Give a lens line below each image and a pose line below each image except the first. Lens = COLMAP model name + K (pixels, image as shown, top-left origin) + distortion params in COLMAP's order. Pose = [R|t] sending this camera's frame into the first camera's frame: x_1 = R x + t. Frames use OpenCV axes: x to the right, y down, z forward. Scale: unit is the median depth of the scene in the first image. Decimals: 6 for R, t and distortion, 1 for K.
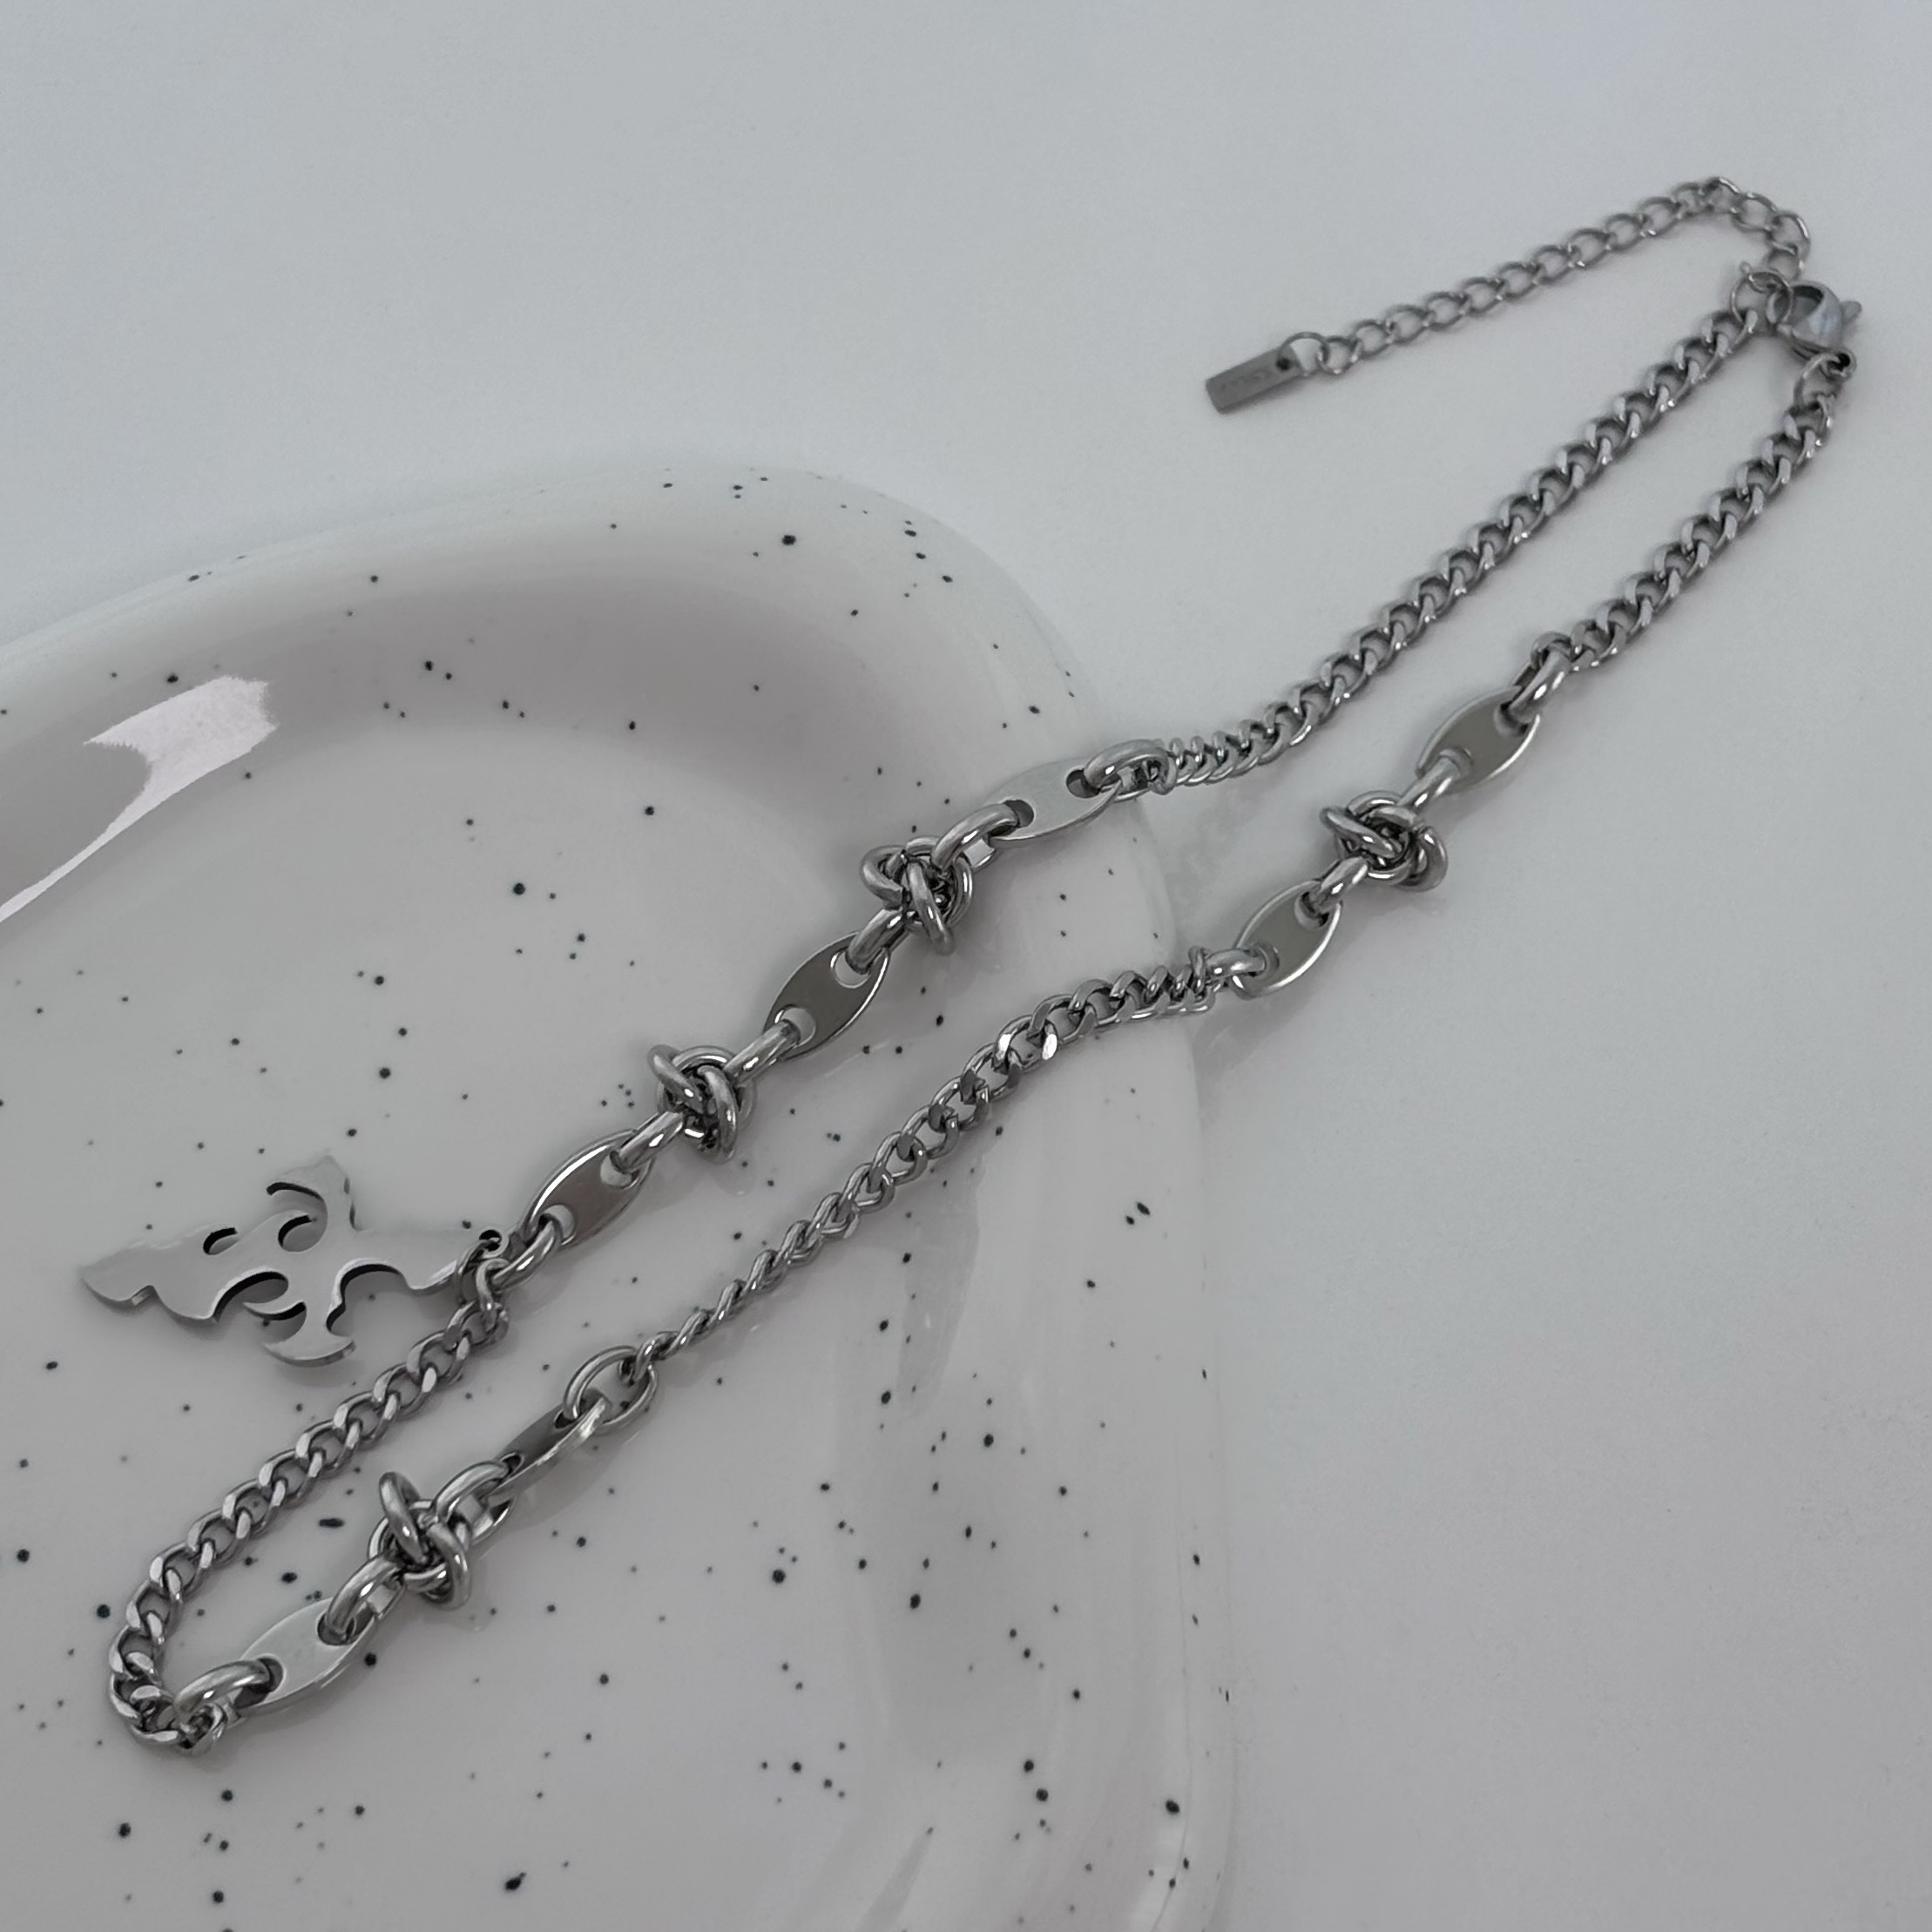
lens RADIAL K [[4182.0, 0, 991.9], [0, 4182.0, 803.1], [0, 0, 1]] dist [0.247587, -1.162199]
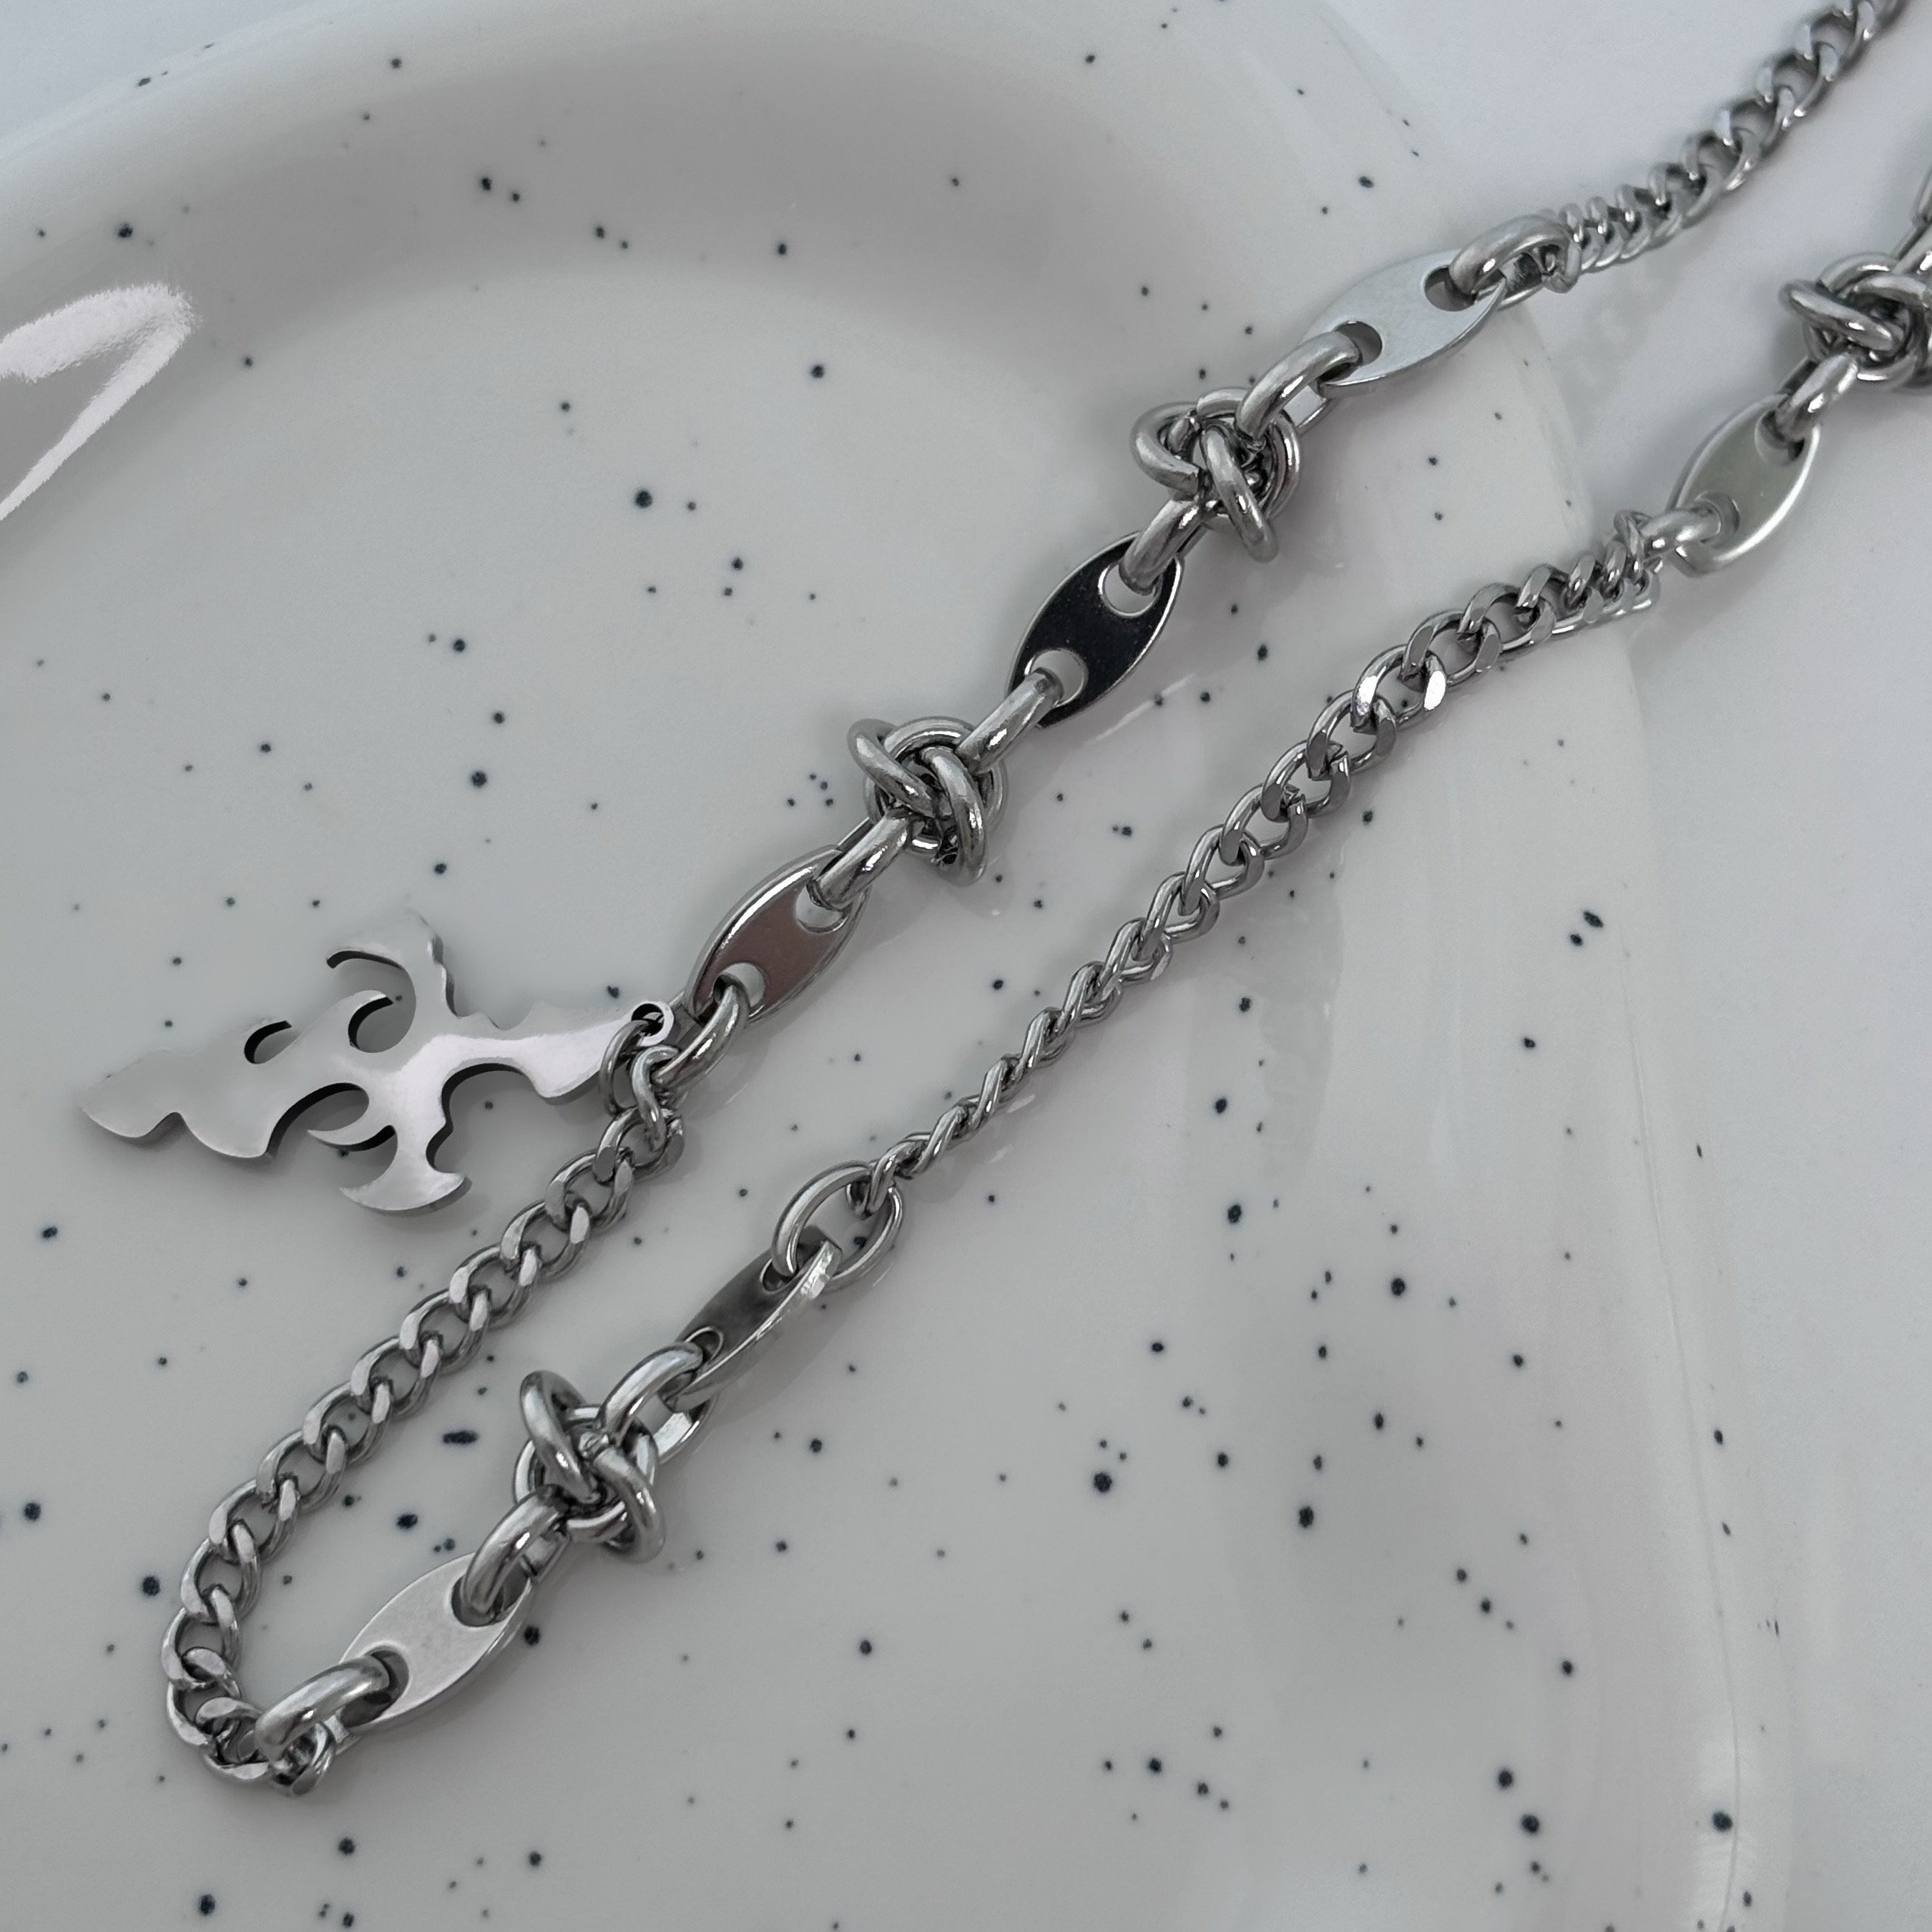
lens RADIAL K [[4182.0, 0, 991.9], [0, 4182.0, 803.1], [0, 0, 1]] dist [0.247587, -1.162199]
pose [[0.996172, -0.073993, -0.046546, -0.027279], [0.079898, 0.986724, 0.141395, -0.025333], [0.035466, -0.144573, 0.988858, 0.318853]]
